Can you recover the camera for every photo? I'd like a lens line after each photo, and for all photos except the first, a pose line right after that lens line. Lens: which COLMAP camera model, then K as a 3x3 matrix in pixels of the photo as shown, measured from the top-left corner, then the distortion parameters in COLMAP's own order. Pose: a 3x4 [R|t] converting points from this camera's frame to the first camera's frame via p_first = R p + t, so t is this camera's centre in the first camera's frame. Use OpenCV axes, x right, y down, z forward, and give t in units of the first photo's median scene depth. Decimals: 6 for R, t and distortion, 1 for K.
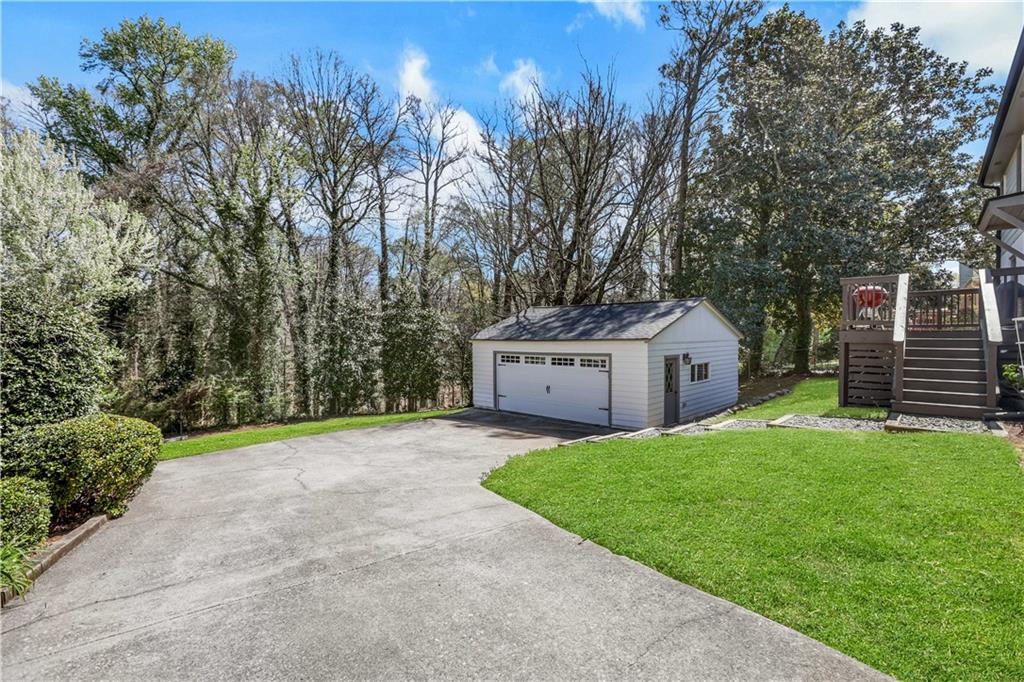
lens RADIAL K [[472.9, 0, 510.8], [0, 472.9, 342.2], [0, 0, 1]] dist [-0.004230, 0.000141]
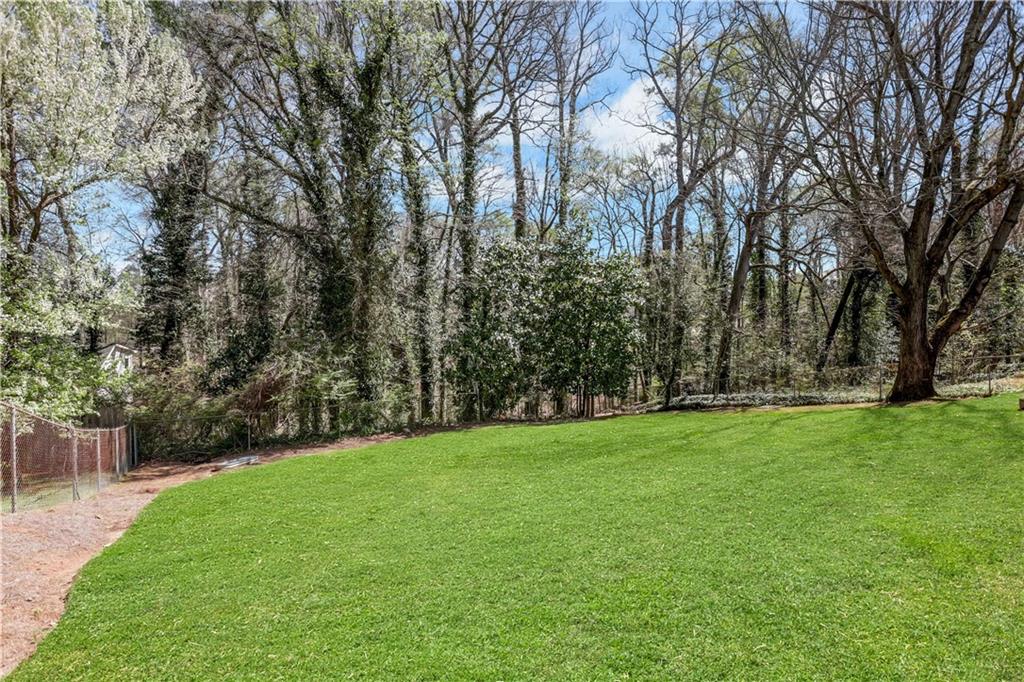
lens RADIAL K [[508.8, 0, 513.2], [0, 508.8, 344.0], [0, 0, 1]] dist [-0.005116, -0.000241]
pose [[0.989735, -0.007019, -0.142744, -0.270279], [0.006745, 0.999974, -0.002403, 0.063038], [0.142757, 0.001416, 0.989757, 0.403324]]
